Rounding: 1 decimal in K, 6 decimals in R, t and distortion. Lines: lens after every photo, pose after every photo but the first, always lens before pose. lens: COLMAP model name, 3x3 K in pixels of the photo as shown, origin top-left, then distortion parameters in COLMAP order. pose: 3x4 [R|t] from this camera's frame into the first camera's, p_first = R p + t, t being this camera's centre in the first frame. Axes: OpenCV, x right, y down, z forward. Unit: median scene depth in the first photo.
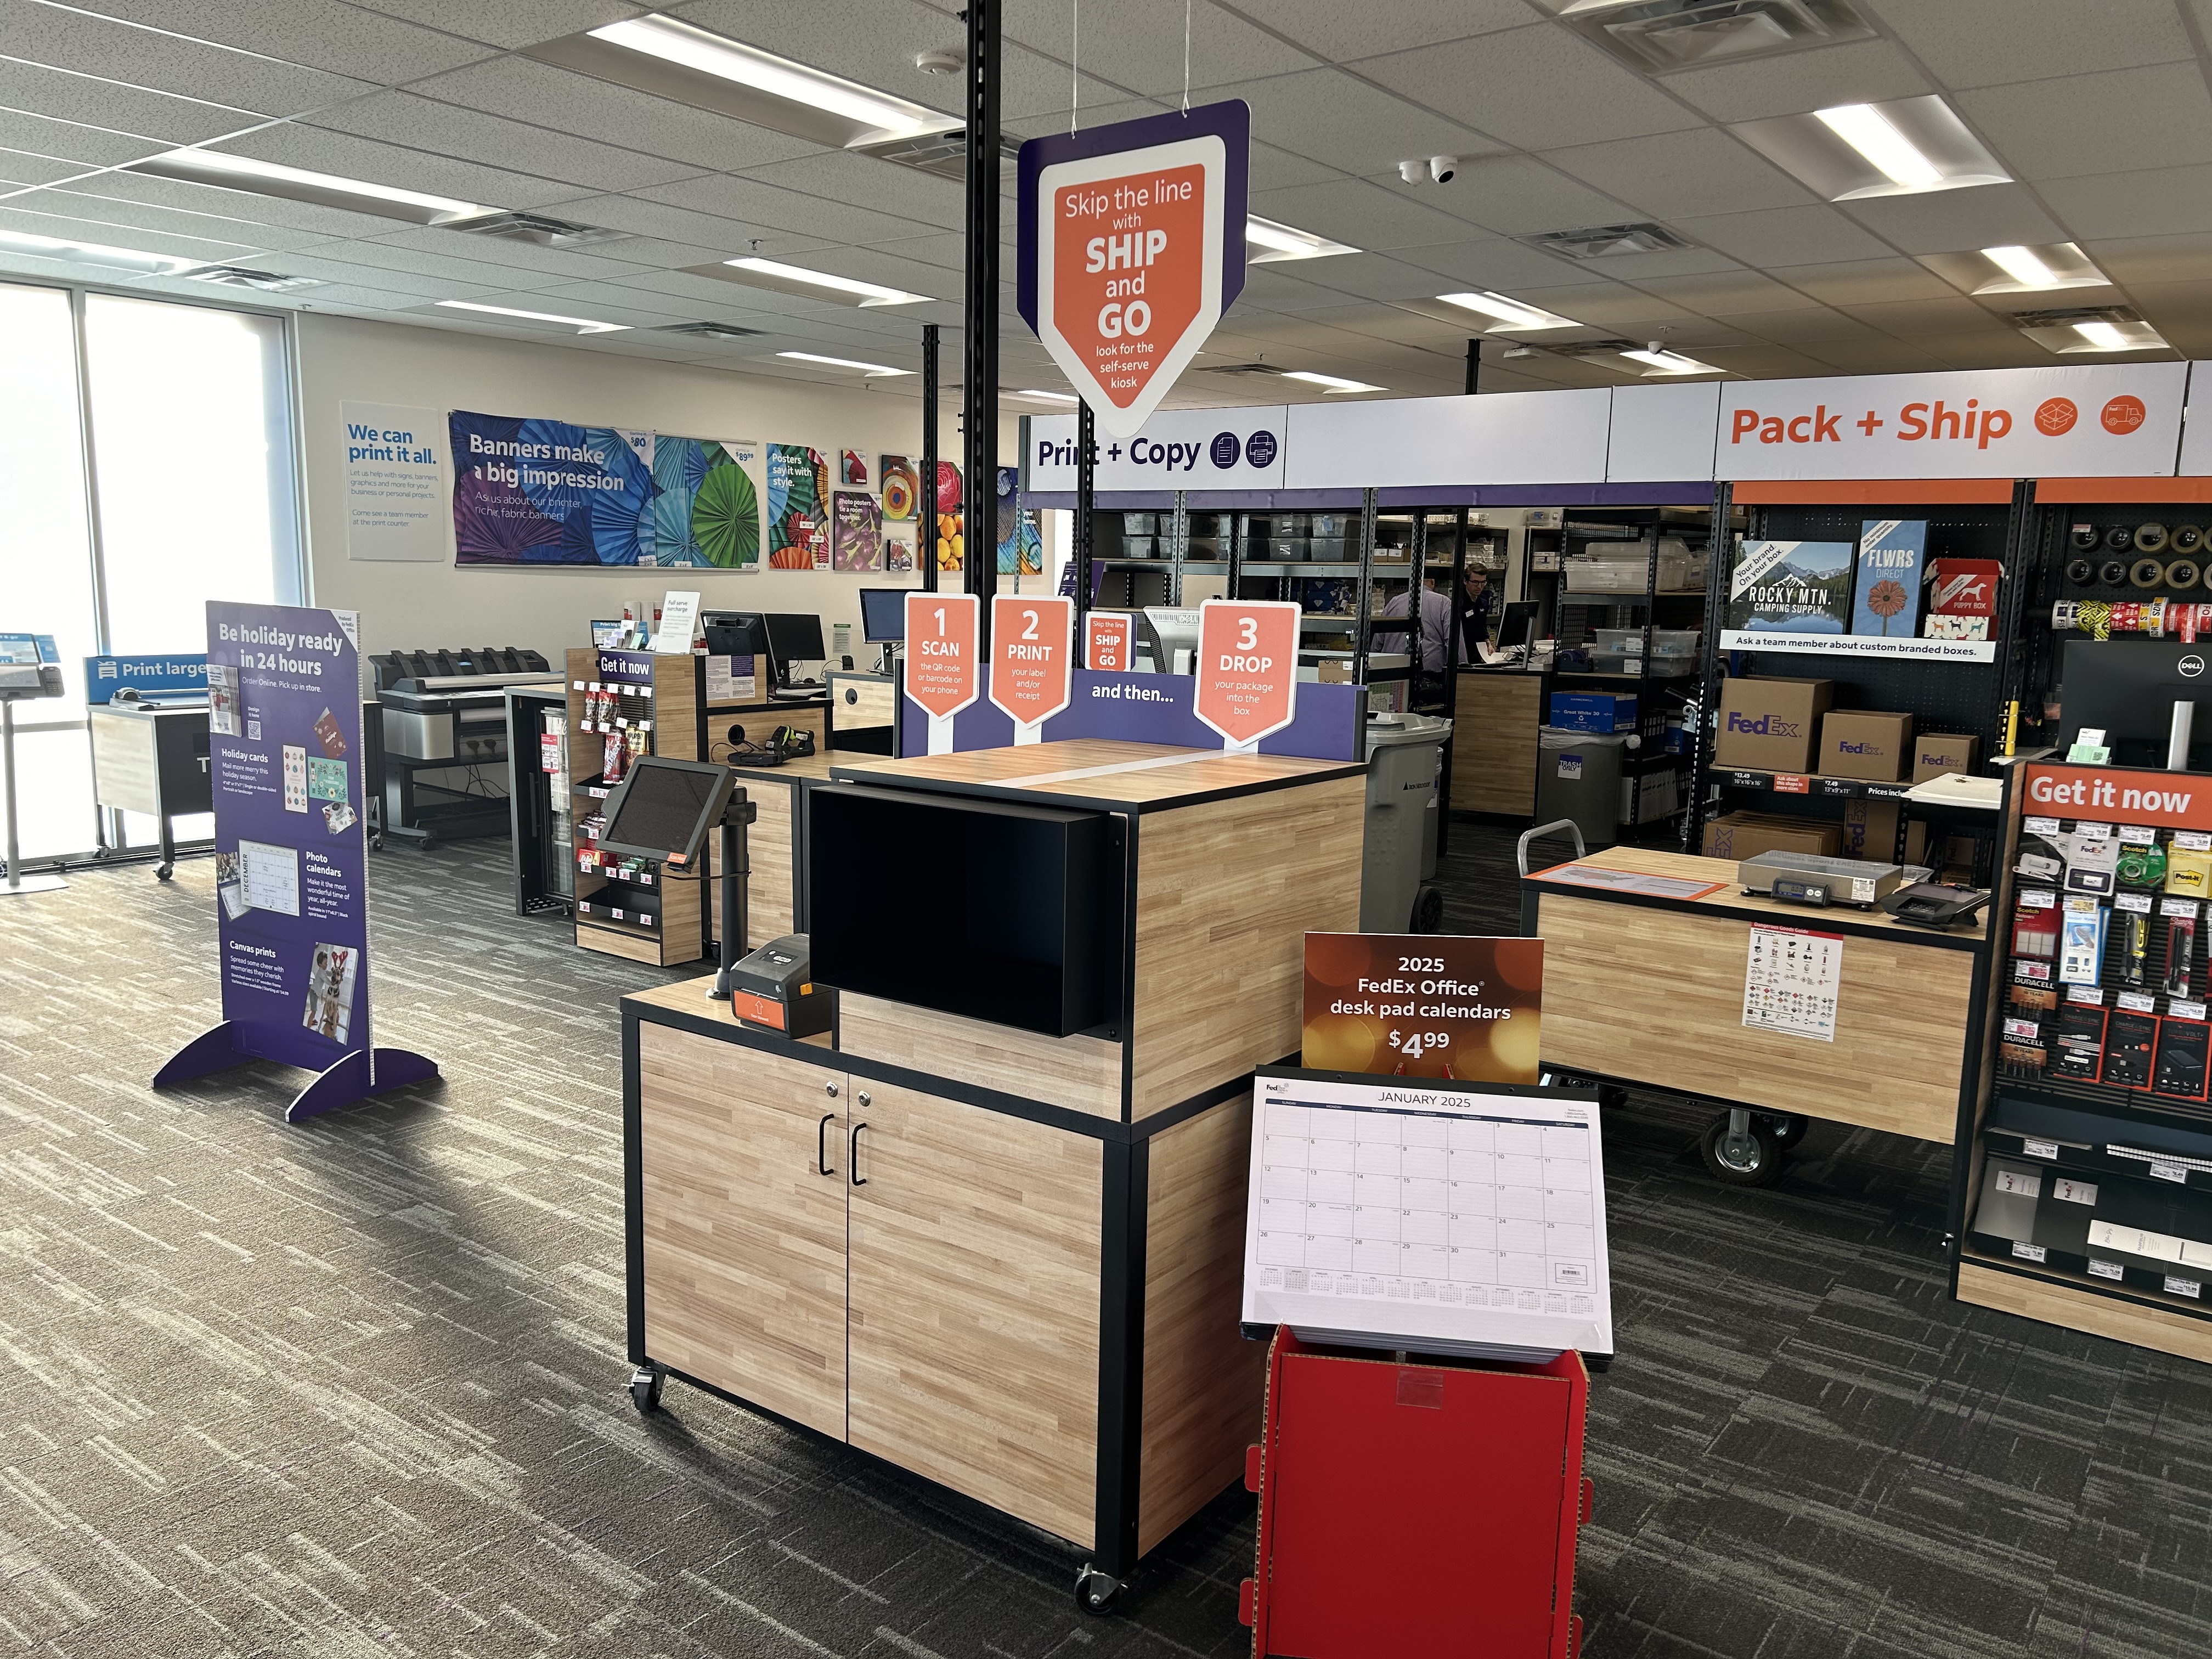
lens RADIAL K [[1662.0, 0, 1106.0], [0, 1662.0, 829.5], [0, 0, 1]] dist [0.008731, -0.004351]
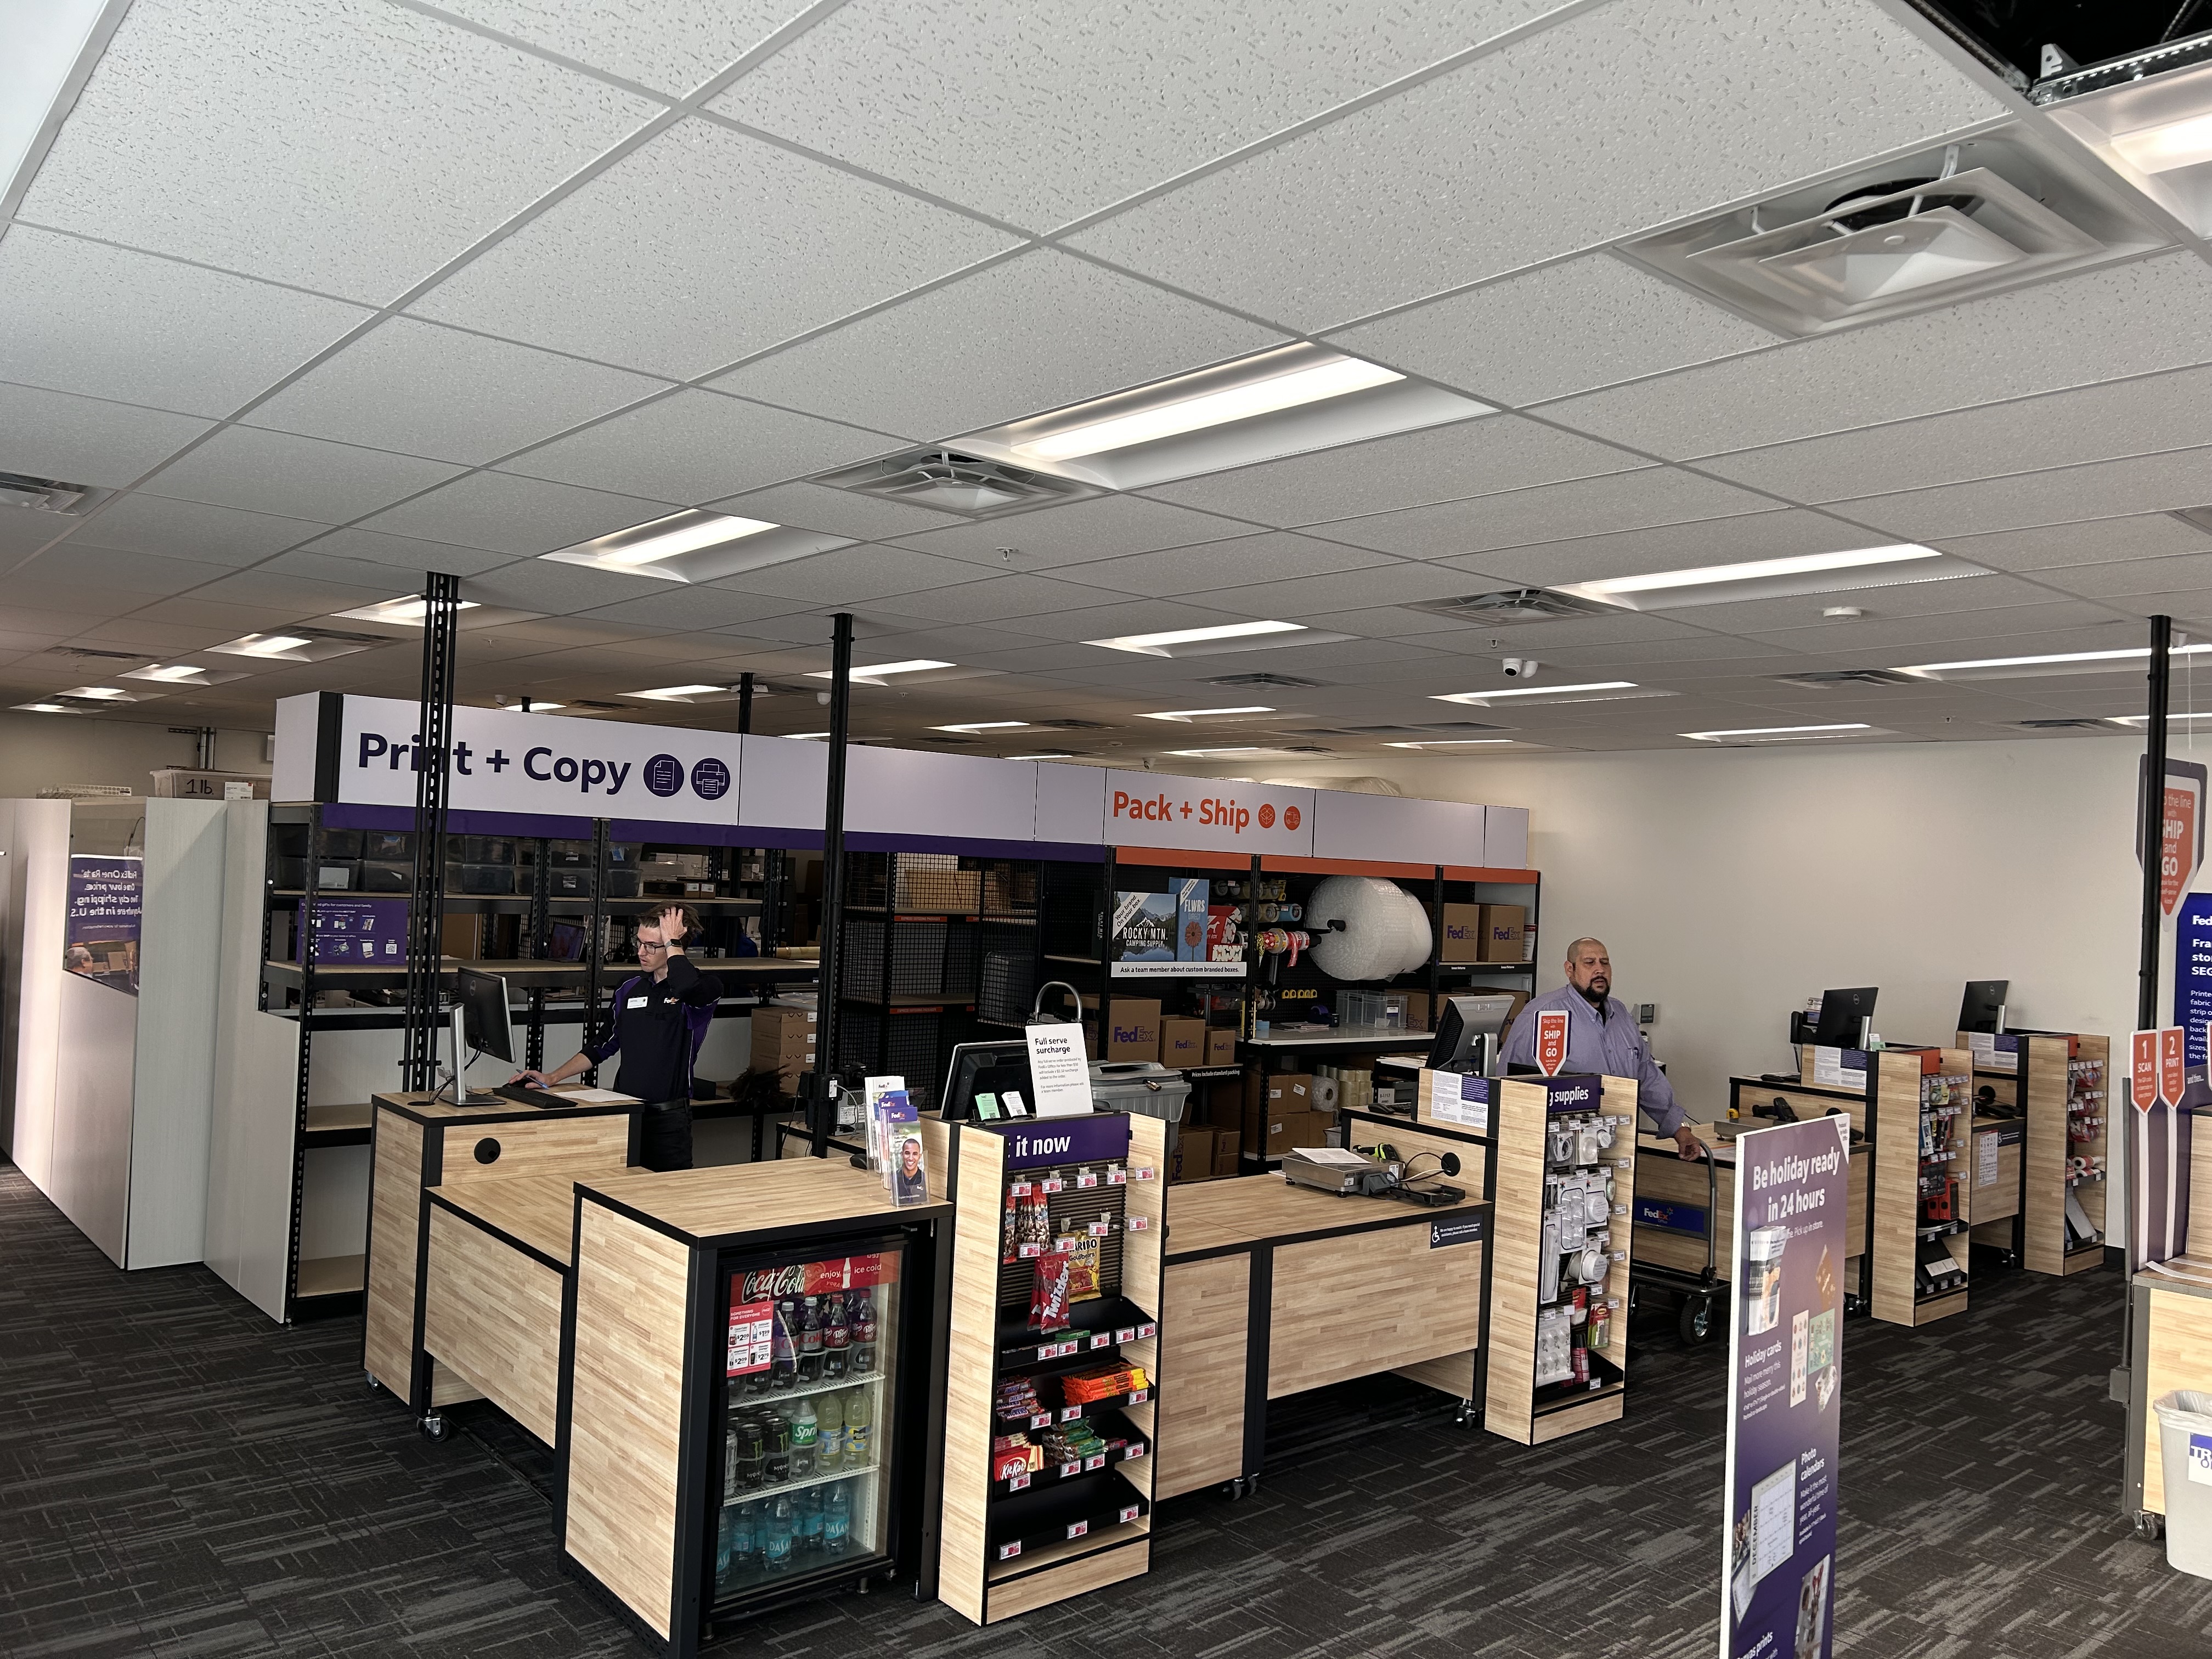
lens RADIAL K [[1662.0, 0, 1106.0], [0, 1662.0, 829.5], [0, 0, 1]] dist [0.008731, -0.004351]
pose [[0.219943, 0.021706, 0.975271, -0.864991], [0.121625, 0.991341, -0.049492, -0.159565], [-0.967901, 0.129503, 0.215399, 0.732426]]
